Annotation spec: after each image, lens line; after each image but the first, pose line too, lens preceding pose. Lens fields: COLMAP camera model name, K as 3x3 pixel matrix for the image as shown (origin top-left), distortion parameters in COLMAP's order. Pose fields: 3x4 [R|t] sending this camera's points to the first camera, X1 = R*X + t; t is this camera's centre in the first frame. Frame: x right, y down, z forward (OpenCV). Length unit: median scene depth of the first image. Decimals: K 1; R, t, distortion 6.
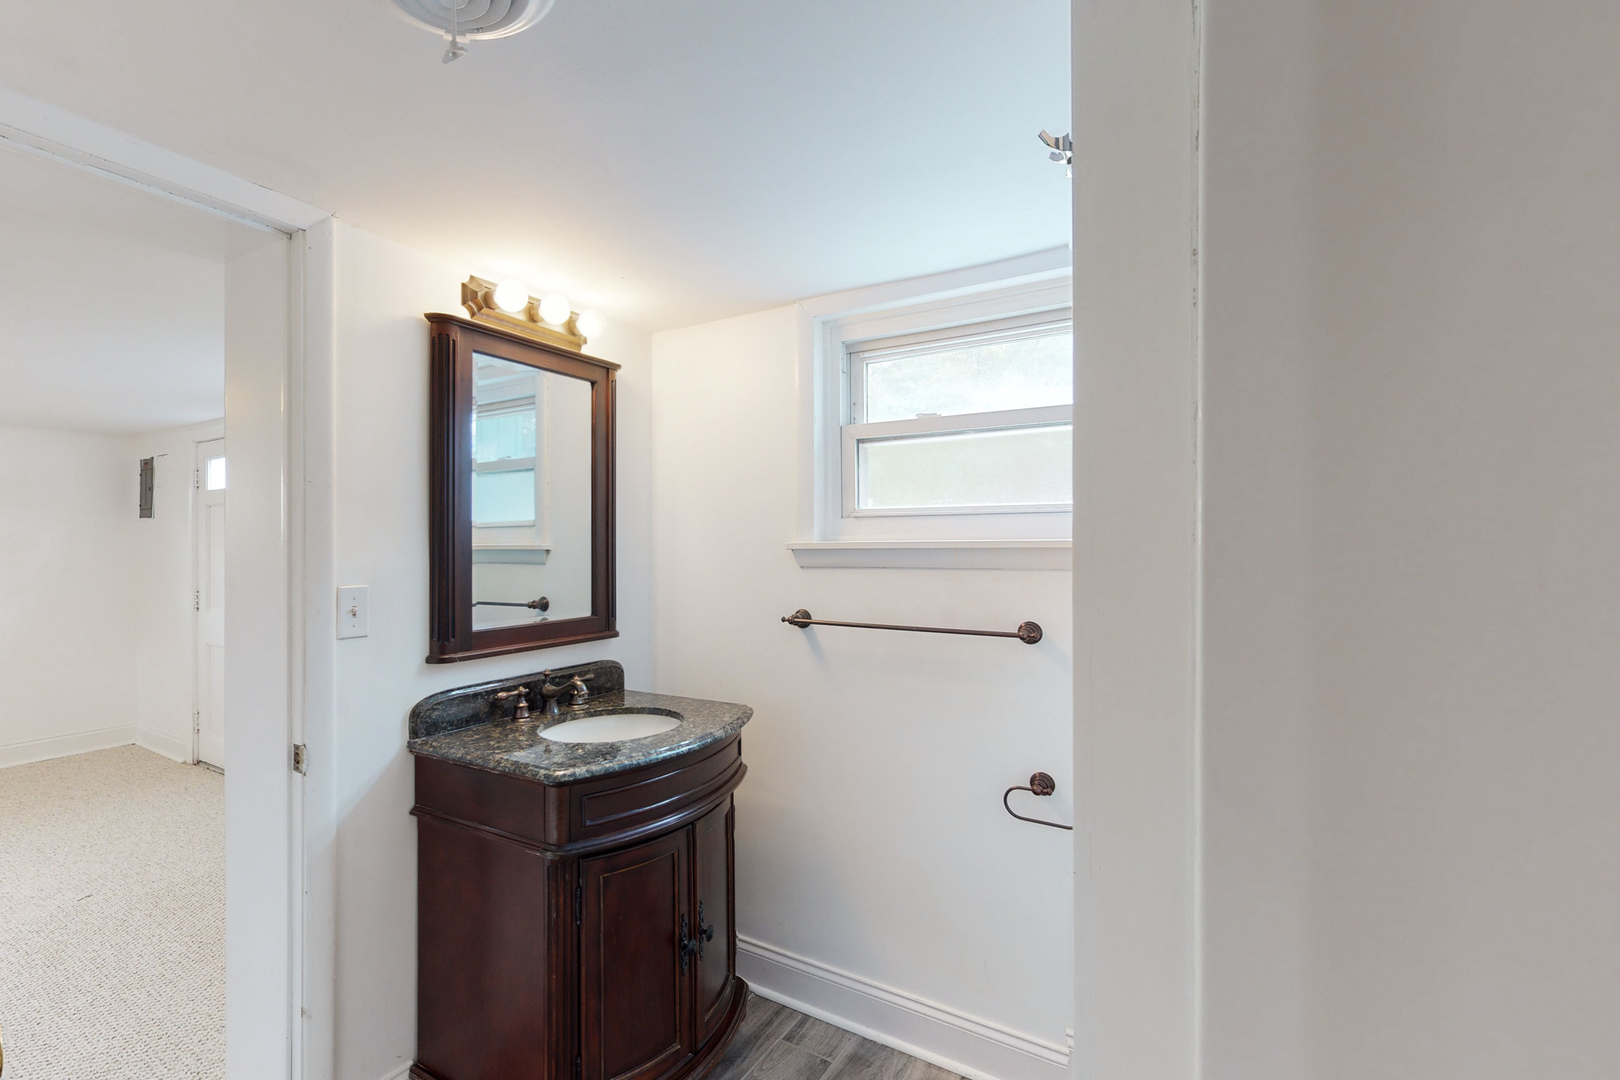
lens RADIAL K [[605.1, 0, 805.0], [0, 605.1, 541.9], [0, 0, 1]] dist [-0.000362, 0.000133]
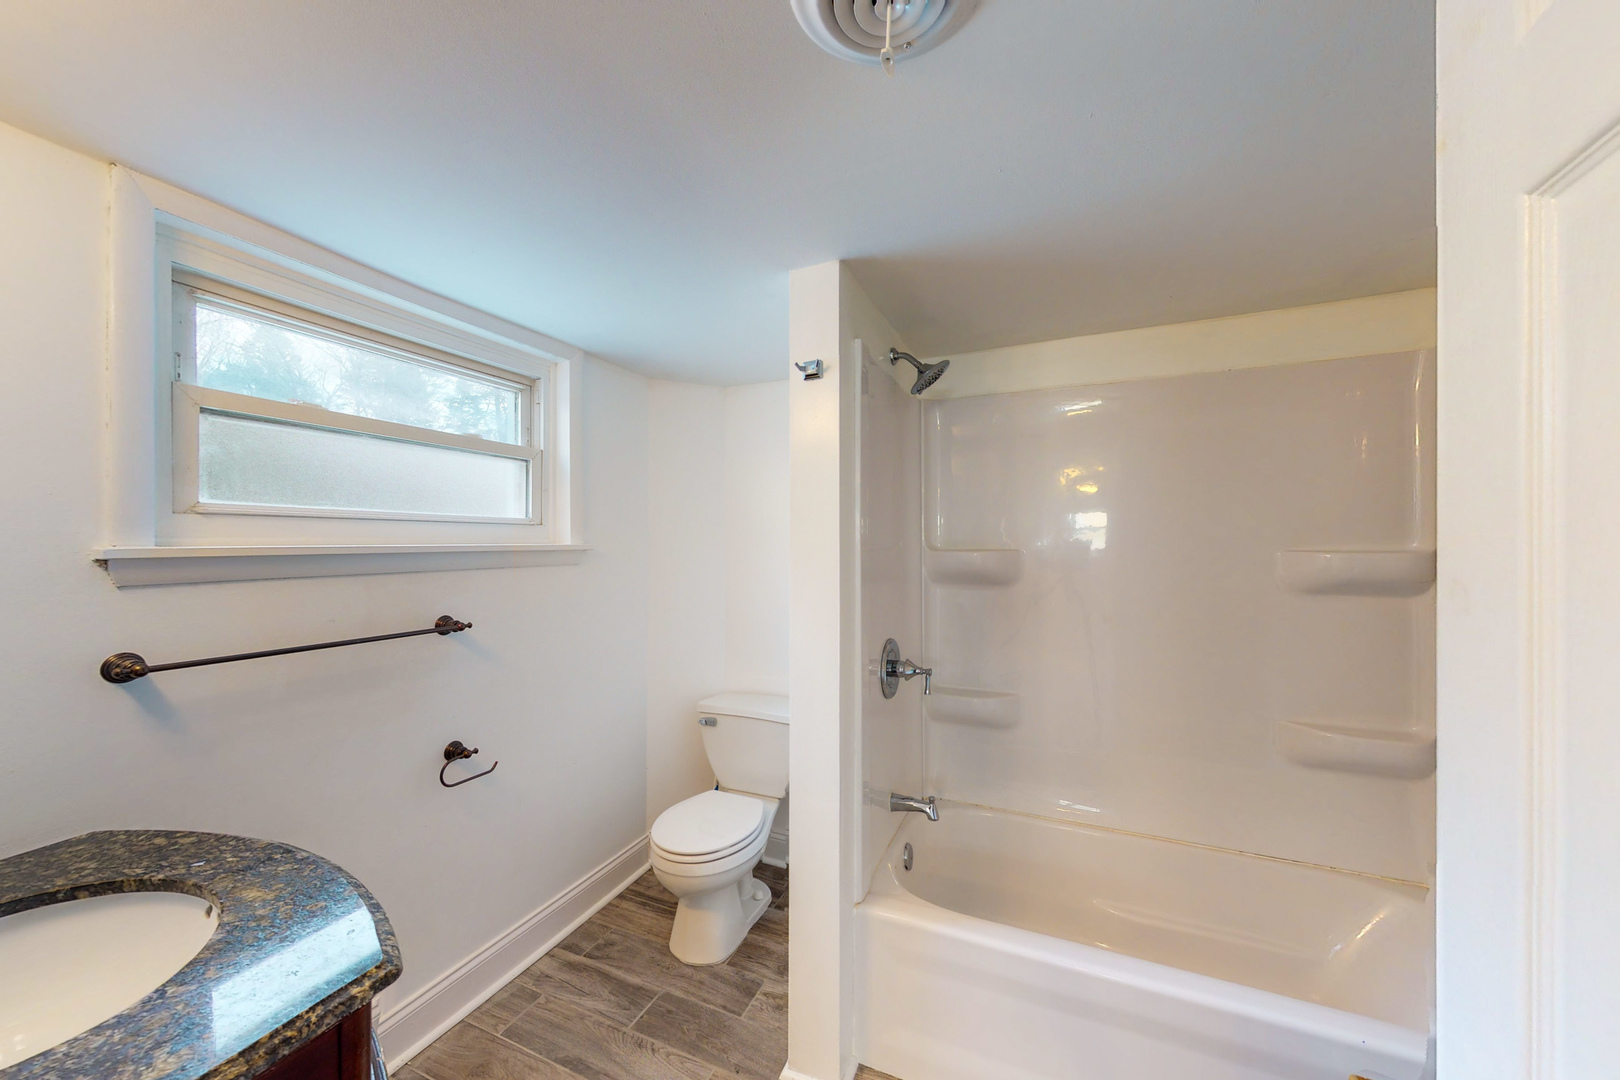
lens RADIAL K [[605.1, 0, 805.0], [0, 605.1, 541.9], [0, 0, 1]] dist [-0.000362, 0.000133]
pose [[-0.031373, 0.007390, 0.999480, -0.670934], [0.005373, 0.999959, -0.007224, 0.002486], [-0.999493, 0.005143, -0.031412, 0.300644]]
